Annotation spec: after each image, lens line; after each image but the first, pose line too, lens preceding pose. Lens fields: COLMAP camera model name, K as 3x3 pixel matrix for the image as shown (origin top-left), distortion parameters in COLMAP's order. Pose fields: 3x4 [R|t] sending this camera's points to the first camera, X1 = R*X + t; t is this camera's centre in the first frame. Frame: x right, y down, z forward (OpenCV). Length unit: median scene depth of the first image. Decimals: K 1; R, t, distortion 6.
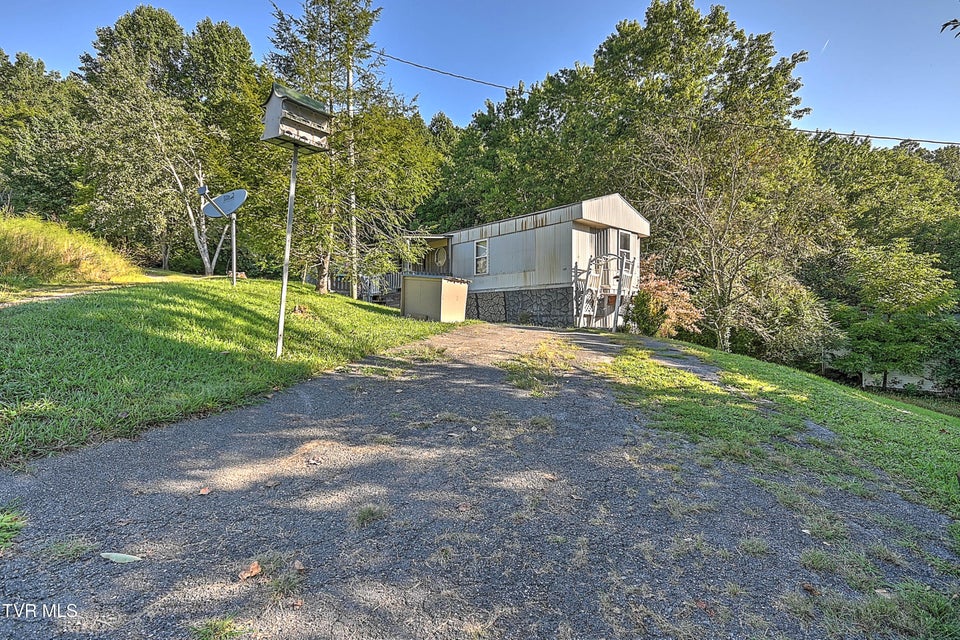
lens RADIAL K [[441.2, 0, 480.0], [0, 441.2, 320.0], [0, 0, 1]] dist [0.019586, 0.000182]
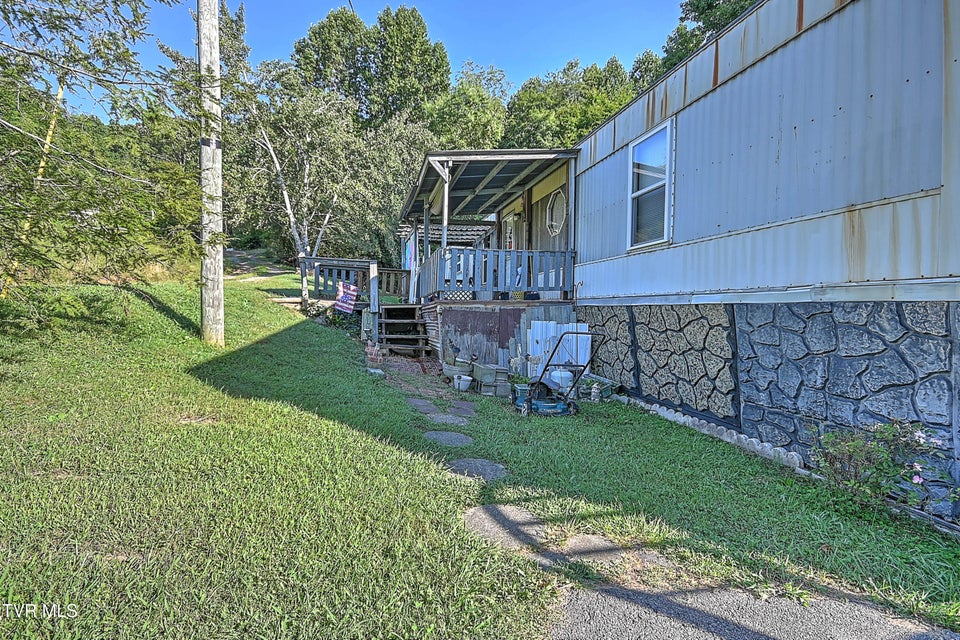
lens RADIAL K [[441.2, 0, 480.0], [0, 441.2, 320.0], [0, 0, 1]] dist [0.019586, 0.000182]
pose [[0.891137, 0.015514, -0.453470, 0.043897], [-0.008678, 0.999815, 0.017153, -0.061435], [0.453652, -0.011351, 0.891107, 0.737078]]
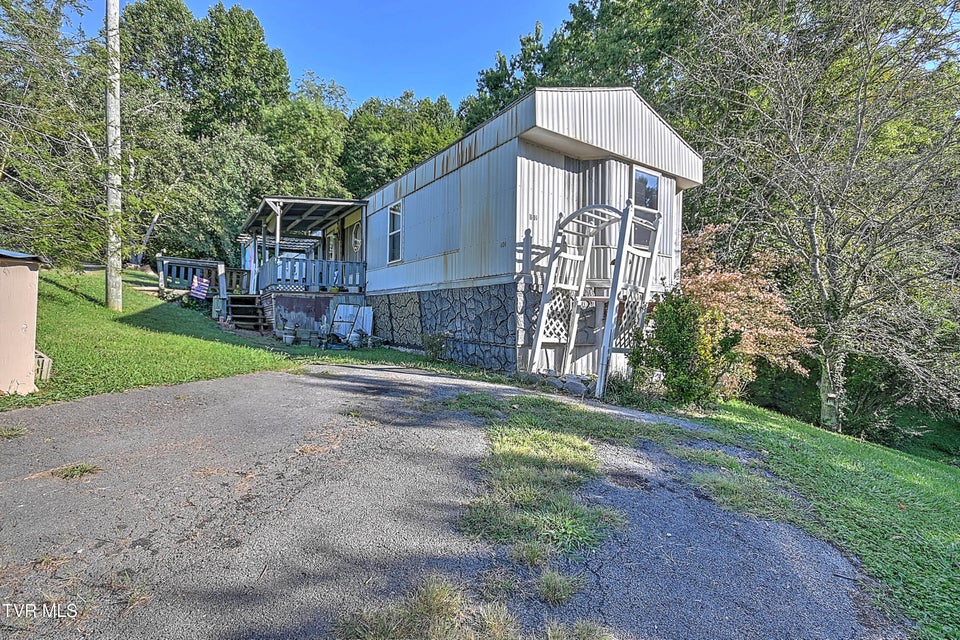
lens RADIAL K [[429.4, 0, 480.0], [0, 429.4, 320.0], [0, 0, 1]] dist [0.017140, -0.000665]
pose [[0.991774, 0.011871, -0.127451, 0.205108], [-0.011533, 0.999928, 0.003390, -0.033996], [0.127482, -0.001892, 0.991839, 0.498123]]
